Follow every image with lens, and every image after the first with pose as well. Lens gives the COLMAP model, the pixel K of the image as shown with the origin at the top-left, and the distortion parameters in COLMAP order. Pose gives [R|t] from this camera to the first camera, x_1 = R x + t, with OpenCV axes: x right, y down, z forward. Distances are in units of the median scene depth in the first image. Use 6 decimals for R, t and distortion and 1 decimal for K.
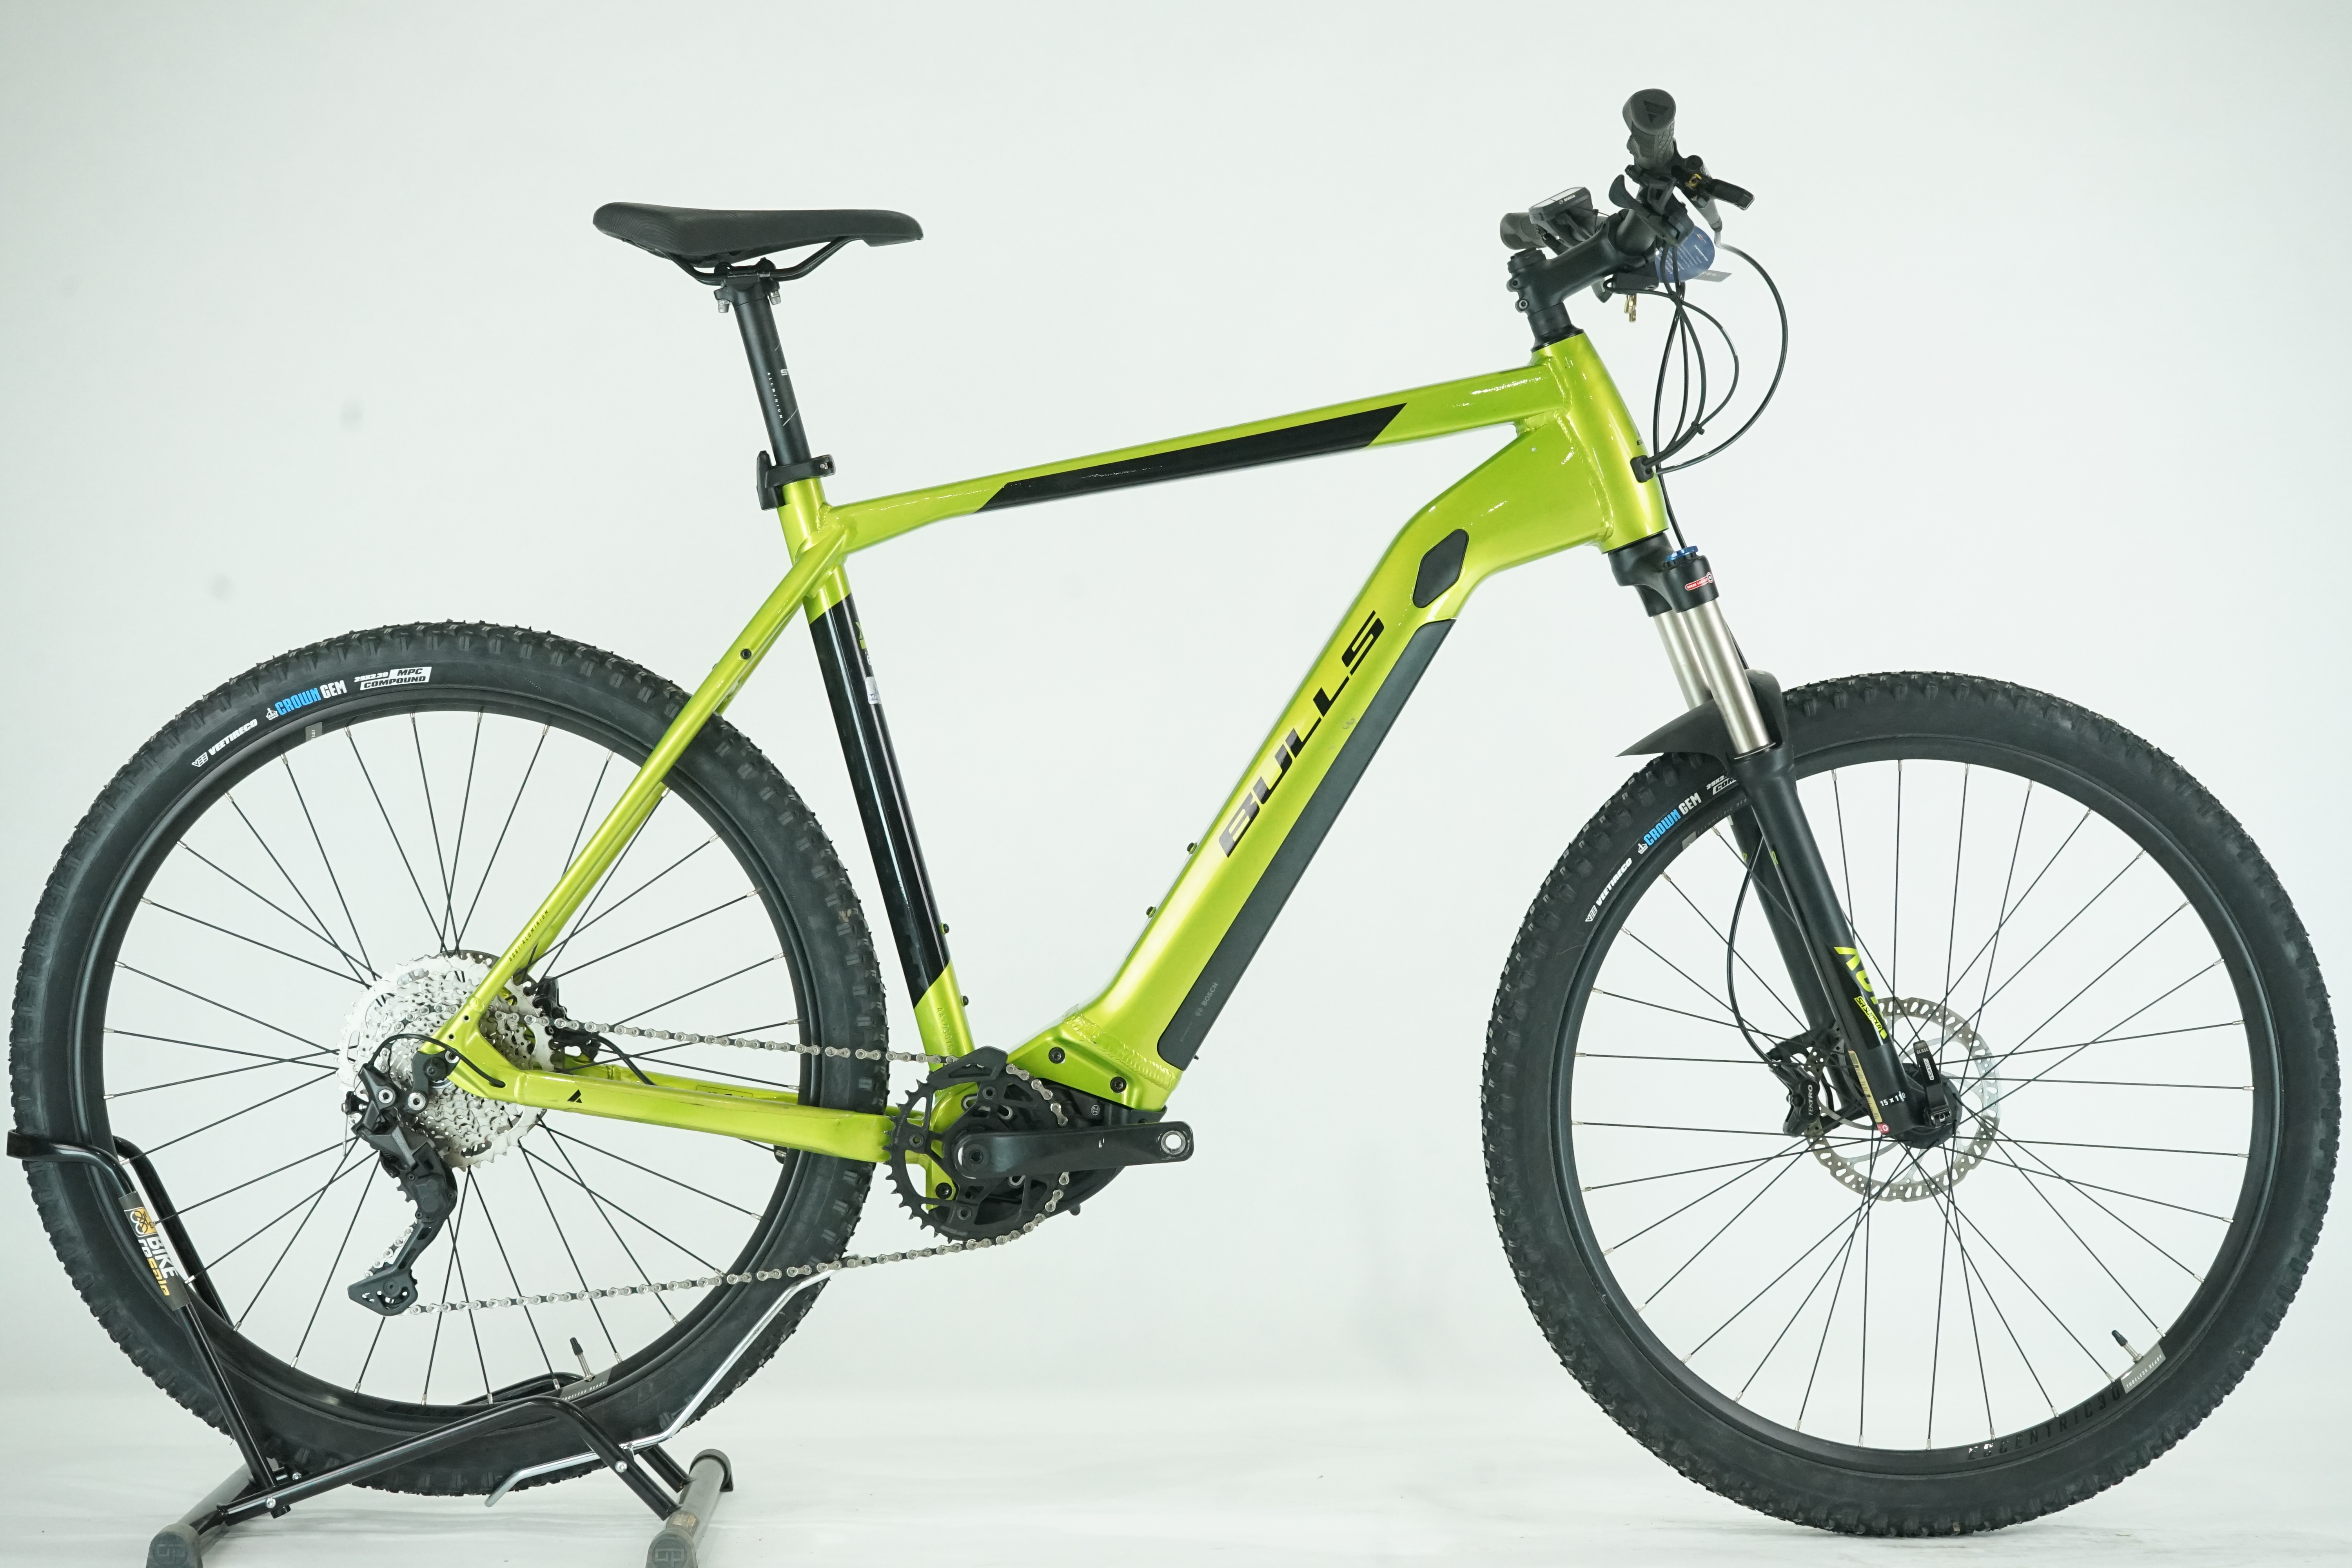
lens RADIAL K [[3815.2, 0, 1175.2], [0, 3815.2, 789.8], [0, 0, 1]] dist [-0.022340, 0.000000]
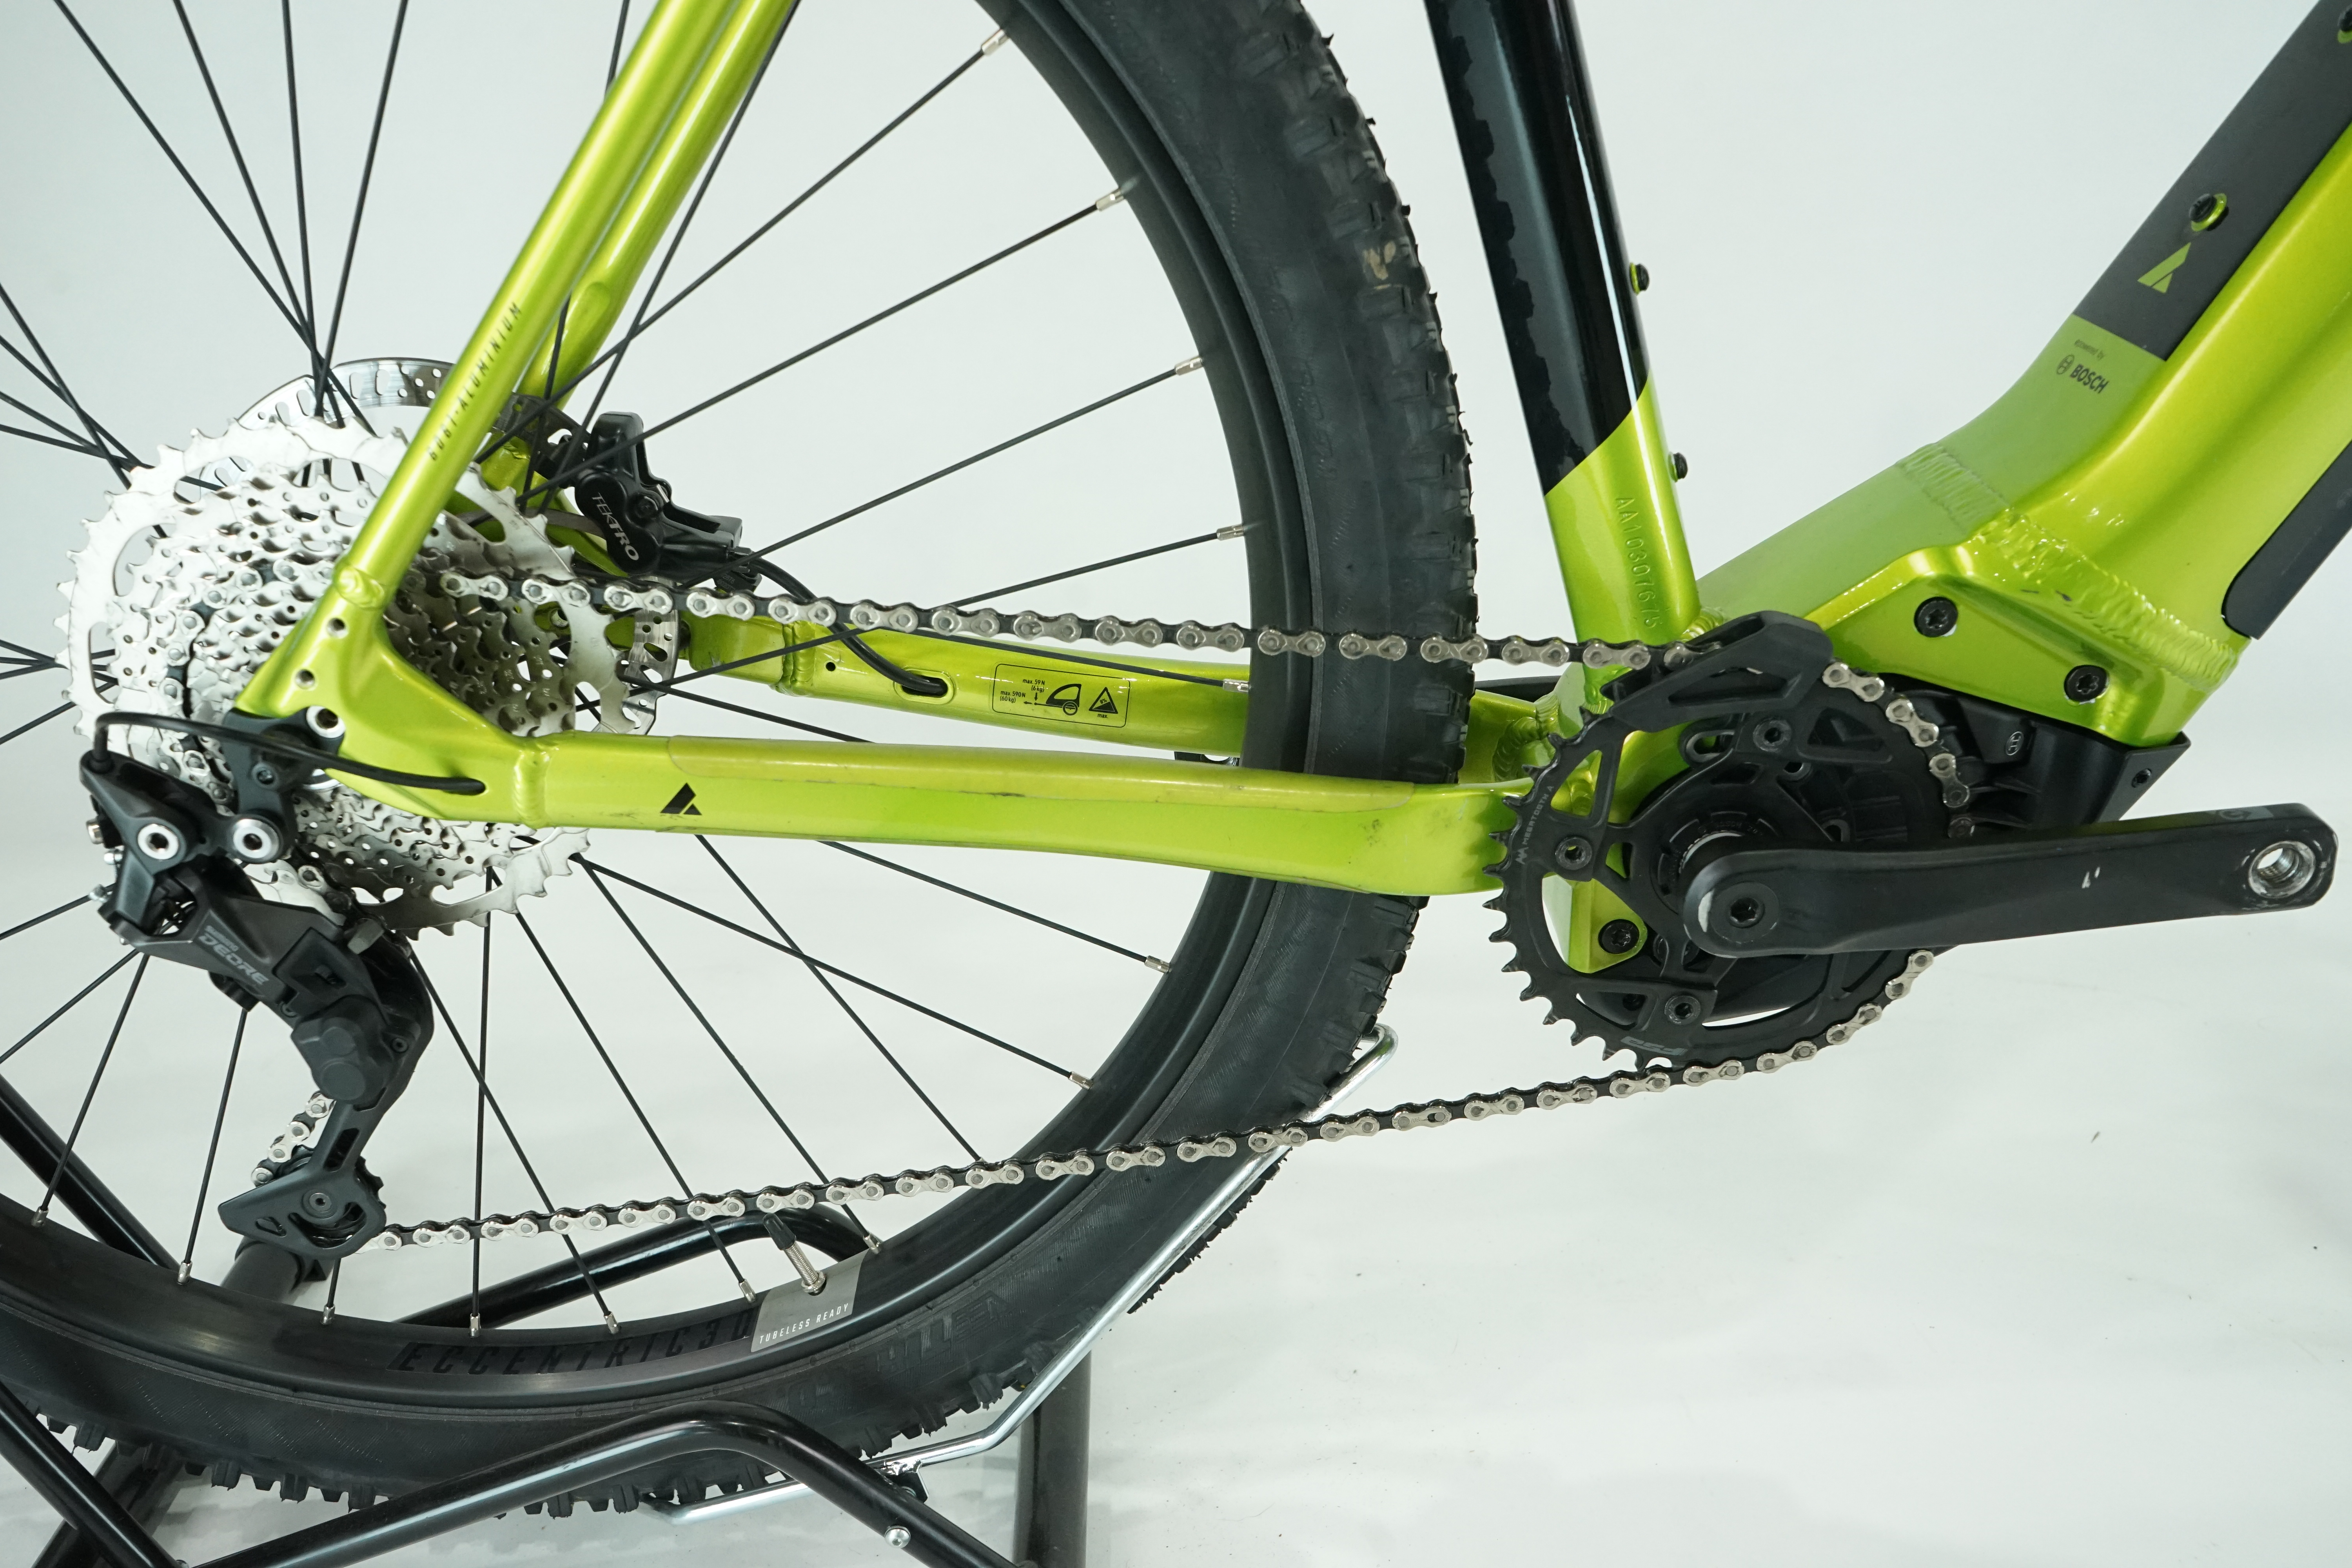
lens RADIAL K [[1994.3, 0, 1179.5], [0, 1994.3, 780.1], [0, 0, 1]] dist [-0.010310, -0.008075]
pose [[0.999140, -0.029469, -0.029159, -0.101062], [0.038746, 0.913965, 0.403940, 0.001357], [0.014746, -0.404722, 0.914321, 0.810571]]
